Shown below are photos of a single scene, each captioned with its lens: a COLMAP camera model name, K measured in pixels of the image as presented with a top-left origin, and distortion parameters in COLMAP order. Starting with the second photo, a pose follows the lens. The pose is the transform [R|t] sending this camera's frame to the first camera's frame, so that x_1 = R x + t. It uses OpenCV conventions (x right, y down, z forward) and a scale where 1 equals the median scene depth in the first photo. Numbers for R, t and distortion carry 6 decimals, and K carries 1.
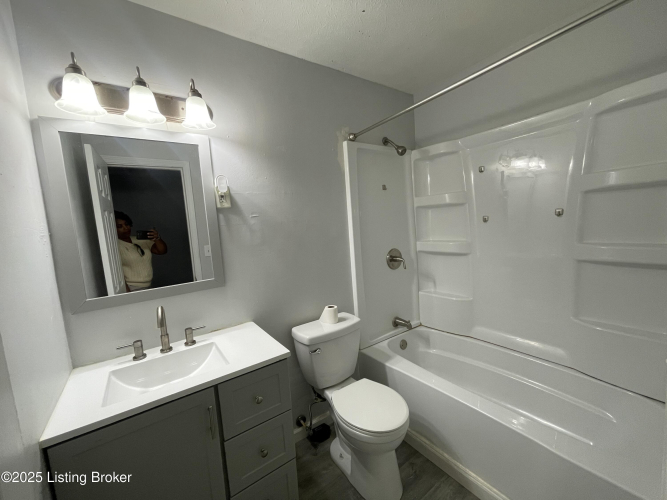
lens RADIAL K [[270.3, 0, 329.2], [0, 270.3, 250.5], [0, 0, 1]] dist [-0.002246, -0.000569]
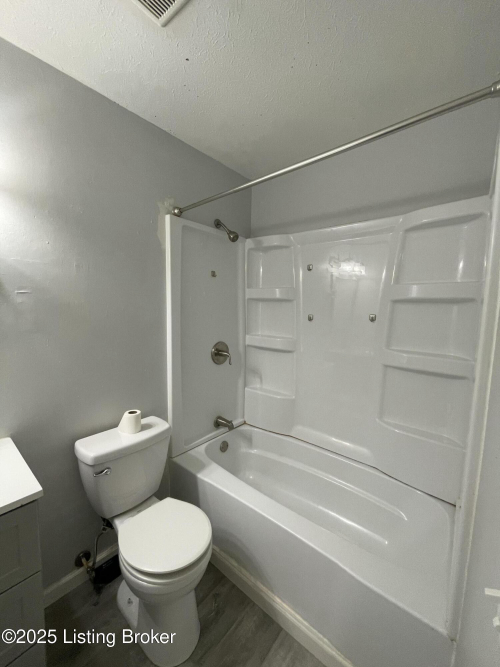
lens RADIAL K [[270.3, 0, 251.9], [0, 270.3, 331.4], [0, 0, 1]] dist [-0.002246, -0.000569]
pose [[0.957780, 0.061799, 0.280783, 0.093141], [-0.058970, 0.998088, -0.018520, -0.034567], [-0.281391, 0.001181, 0.959593, 0.101828]]
